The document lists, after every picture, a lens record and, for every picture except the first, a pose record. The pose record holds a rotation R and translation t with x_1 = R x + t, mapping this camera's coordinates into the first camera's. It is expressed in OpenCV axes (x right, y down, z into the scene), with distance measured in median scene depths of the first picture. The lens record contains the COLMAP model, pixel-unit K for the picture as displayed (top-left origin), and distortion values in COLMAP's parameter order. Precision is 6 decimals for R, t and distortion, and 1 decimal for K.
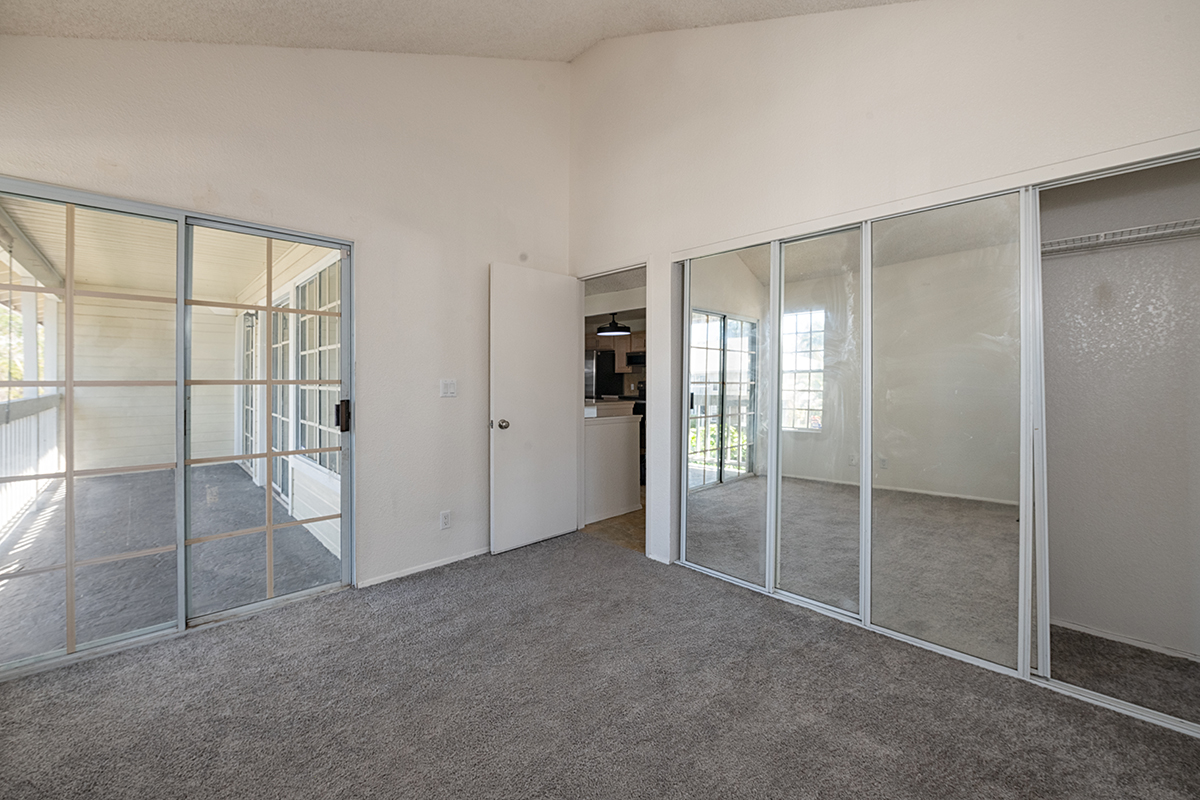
lens RADIAL K [[479.5, 0, 601.0], [0, 479.5, 380.0], [0, 0, 1]] dist [-0.002389, -0.000184]
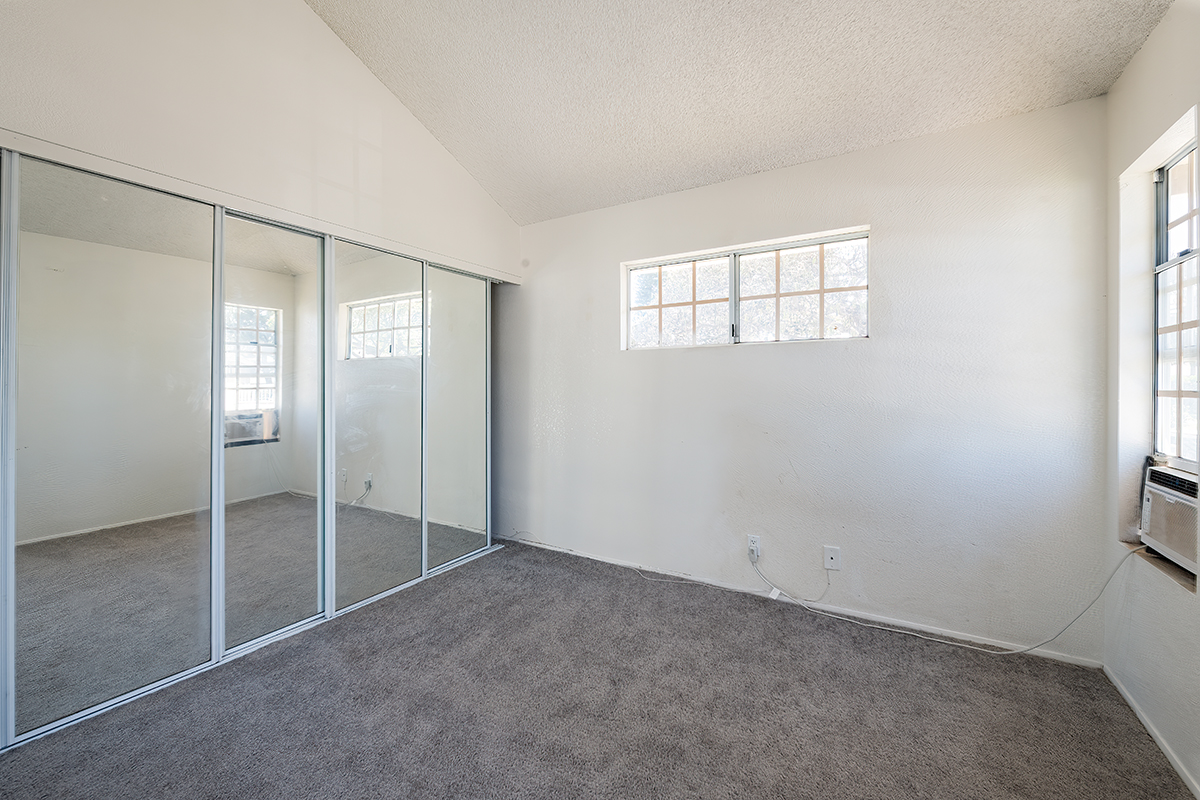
lens RADIAL K [[479.5, 0, 603.1], [0, 479.5, 390.7], [0, 0, 1]] dist [-0.002389, -0.000184]
pose [[-0.248494, -0.008713, 0.968594, -0.629503], [-0.002104, 0.999962, 0.008455, 0.001688], [-0.968631, 0.000064, -0.248503, 0.689111]]
